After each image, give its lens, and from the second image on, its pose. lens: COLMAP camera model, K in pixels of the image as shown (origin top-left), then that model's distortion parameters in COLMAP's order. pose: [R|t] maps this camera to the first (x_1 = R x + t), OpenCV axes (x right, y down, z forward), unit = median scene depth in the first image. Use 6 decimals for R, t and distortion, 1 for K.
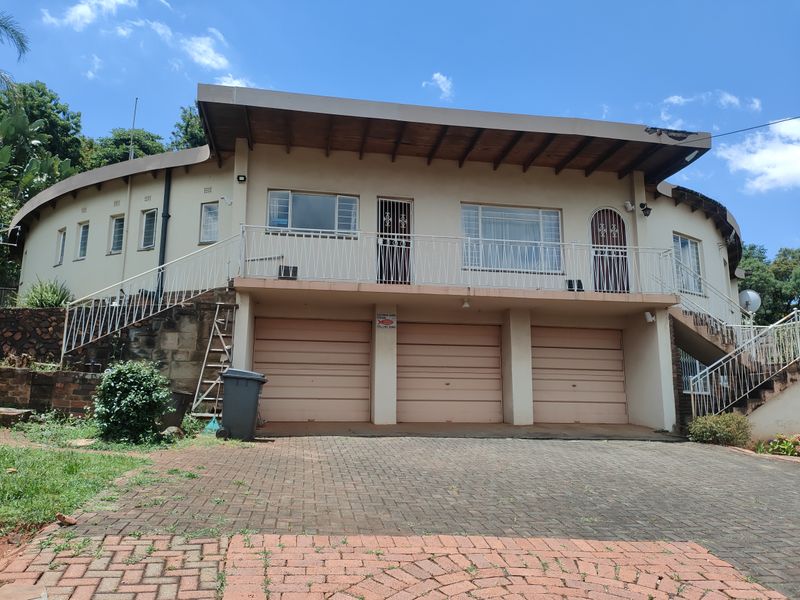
lens RADIAL K [[581.3, 0, 397.2], [0, 581.3, 301.6], [0, 0, 1]] dist [0.067073, -0.071907]
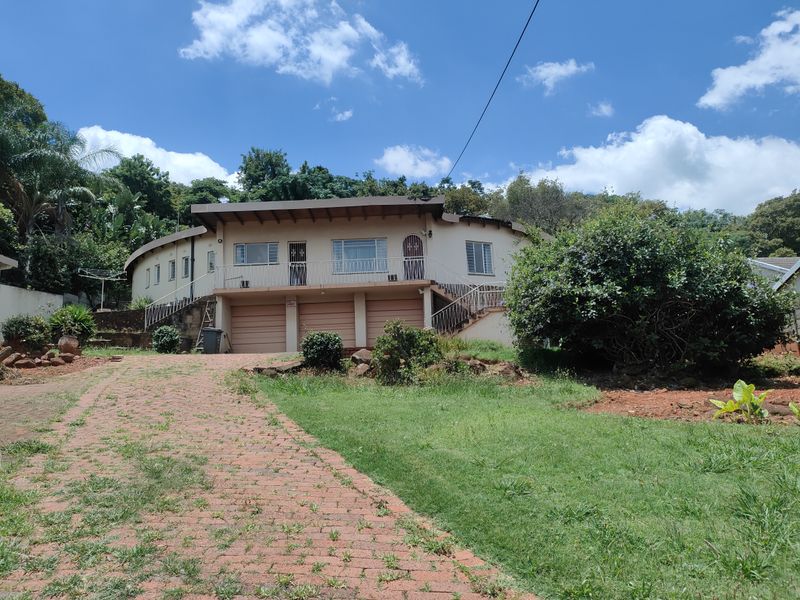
lens RADIAL K [[600.4, 0, 400.0], [0, 600.4, 300.0], [0, 0, 1]] dist [0.087444, -0.007493]
pose [[0.980501, -0.076528, -0.181001, 0.682094], [0.079824, 0.996748, 0.010985, 0.025661], [0.179572, -0.025219, 0.983422, -0.938753]]
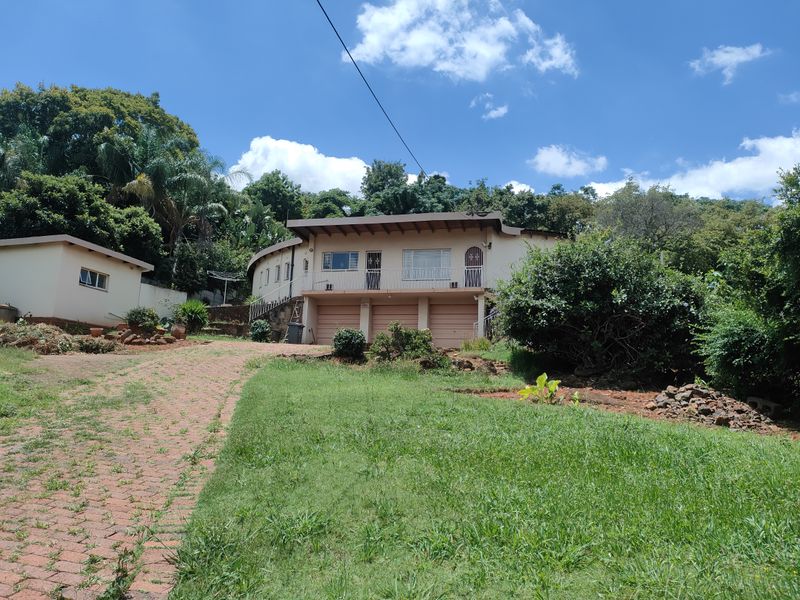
lens RADIAL K [[606.9, 0, 400.0], [0, 606.9, 300.0], [0, 0, 1]] dist [0.138602, -0.000328]
pose [[0.911481, -0.045944, -0.408768, 1.033818], [0.046984, 0.998867, -0.007503, 0.035229], [0.408650, -0.012367, 0.912607, -1.109972]]
